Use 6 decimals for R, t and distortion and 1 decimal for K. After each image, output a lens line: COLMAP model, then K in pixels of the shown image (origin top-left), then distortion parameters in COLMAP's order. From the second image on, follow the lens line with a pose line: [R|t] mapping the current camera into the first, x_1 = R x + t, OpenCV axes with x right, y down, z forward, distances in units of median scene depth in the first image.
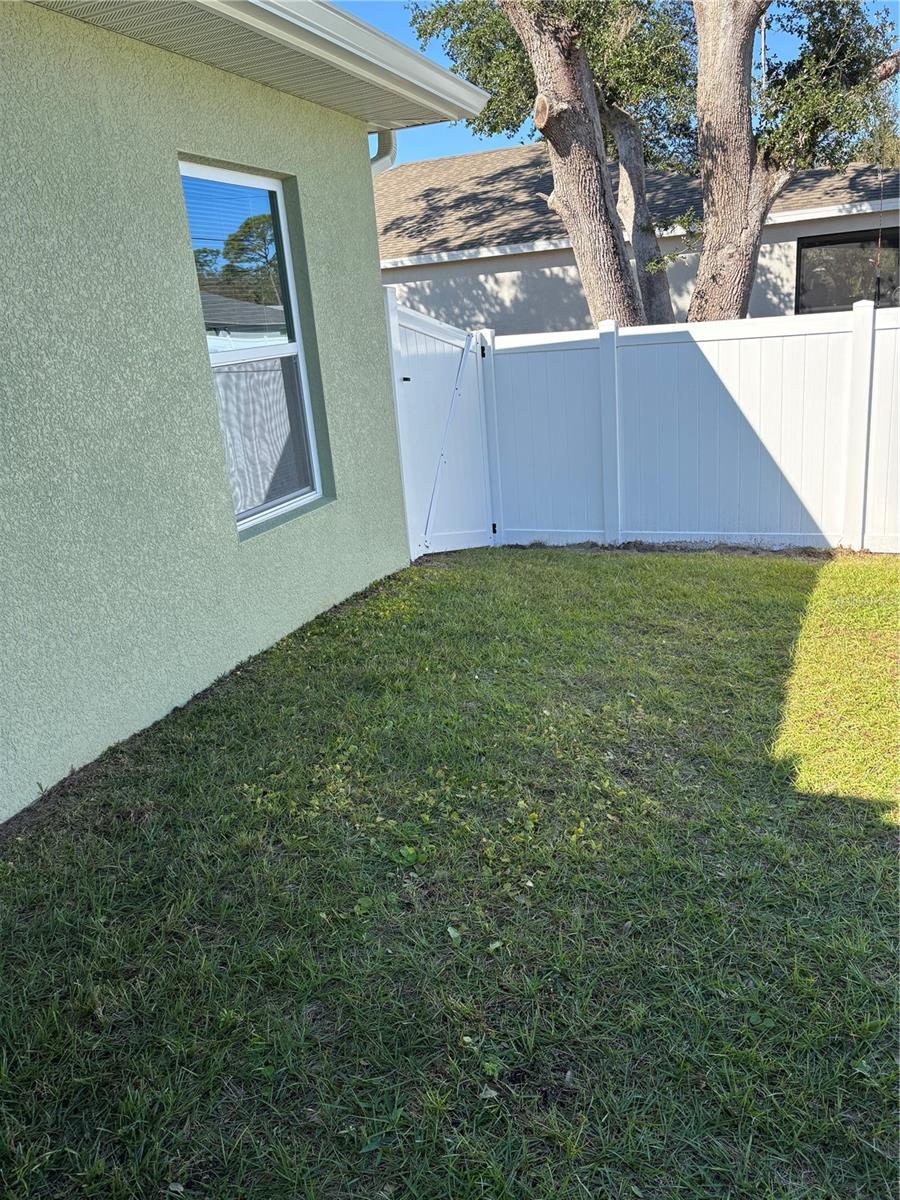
lens RADIAL K [[886.7, 0, 455.6], [0, 886.7, 594.7], [0, 0, 1]] dist [0.033830, -0.043664]
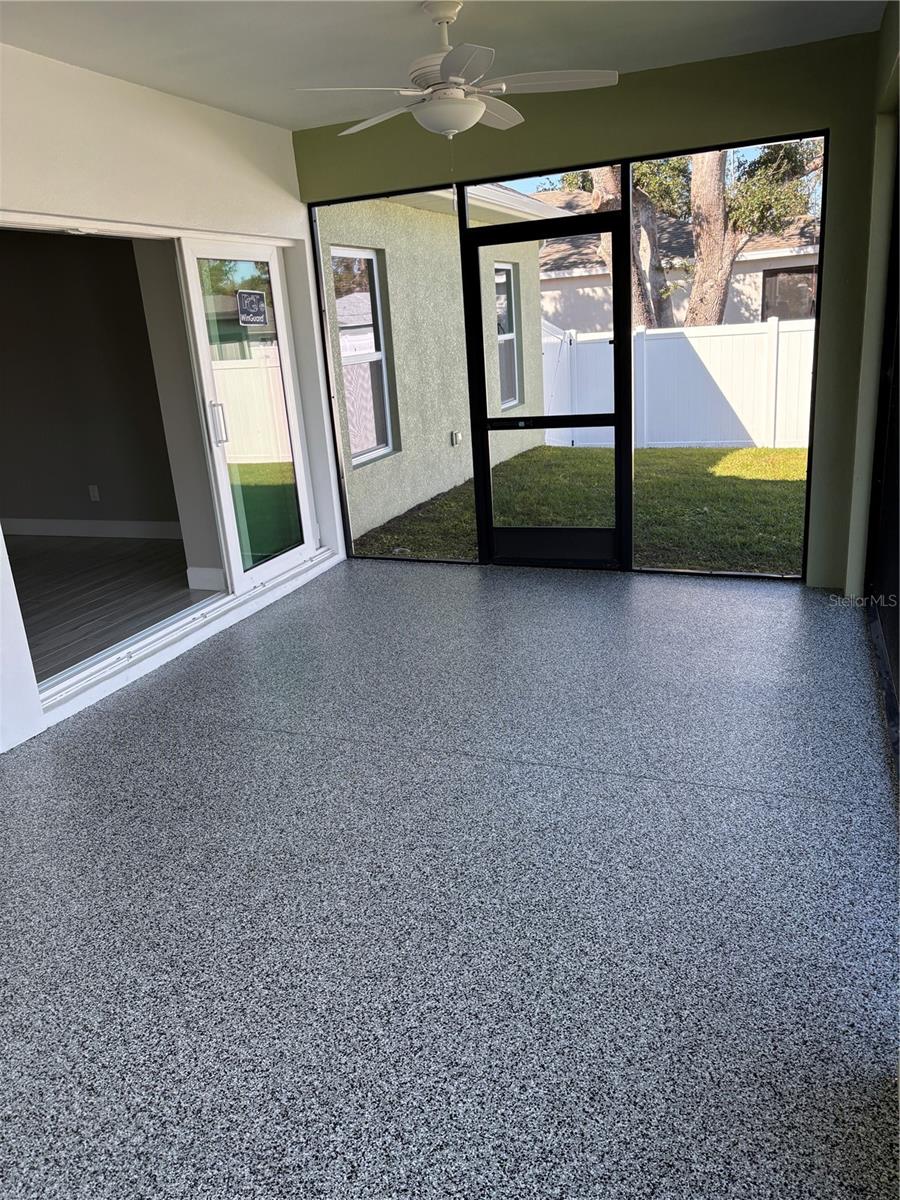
lens RADIAL K [[886.7, 0, 443.1], [0, 886.7, 605.5], [0, 0, 1]] dist [0.033830, -0.043664]
pose [[0.999896, 0.013153, -0.005898, -0.130501], [-0.013131, 0.999907, 0.003644, 0.161500], [0.005945, -0.003566, 0.999976, -0.508293]]
